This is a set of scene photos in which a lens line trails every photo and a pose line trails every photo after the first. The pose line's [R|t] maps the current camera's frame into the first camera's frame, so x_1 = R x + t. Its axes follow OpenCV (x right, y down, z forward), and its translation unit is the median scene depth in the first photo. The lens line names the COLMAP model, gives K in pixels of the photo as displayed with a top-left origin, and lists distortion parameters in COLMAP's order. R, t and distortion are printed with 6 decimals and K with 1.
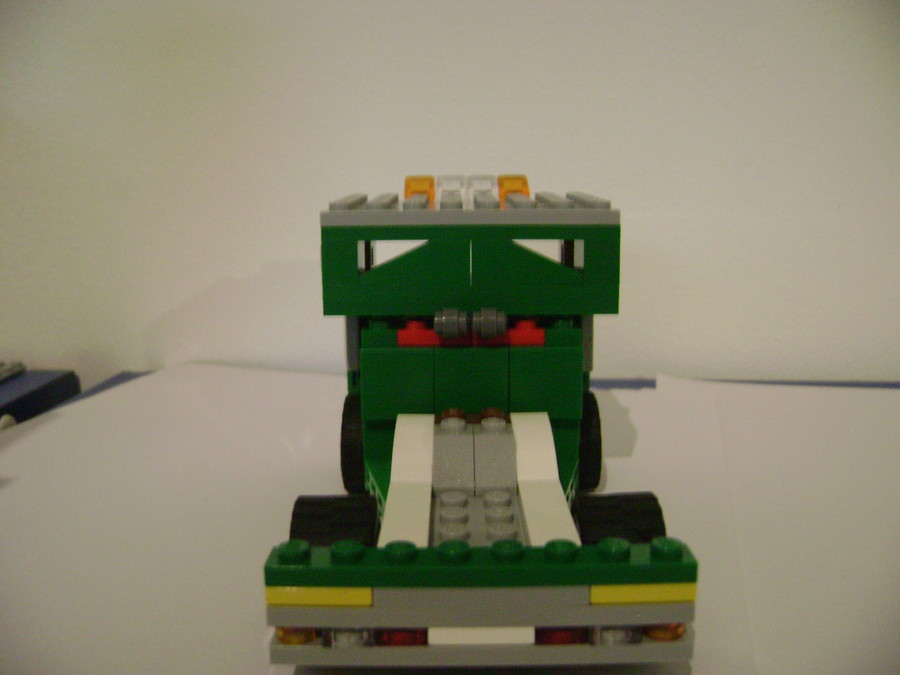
lens RADIAL K [[931.2, 0, 450.0], [0, 931.2, 337.5], [0, 0, 1]] dist [-0.234061, -0.004252]
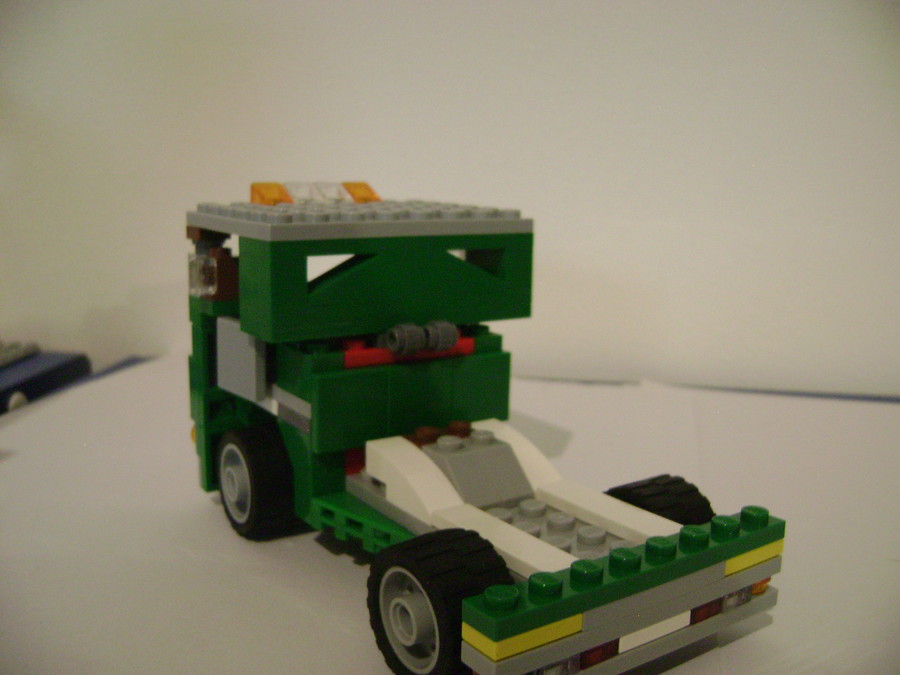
lens RADIAL K [[931.2, 0, 450.0], [0, 931.2, 337.5], [0, 0, 1]] dist [-0.234061, -0.004252]
pose [[0.826343, -0.079855, 0.557476, -0.481421], [0.082710, 0.996370, 0.020123, -0.032482], [-0.557060, 0.029481, 0.829949, 0.180550]]
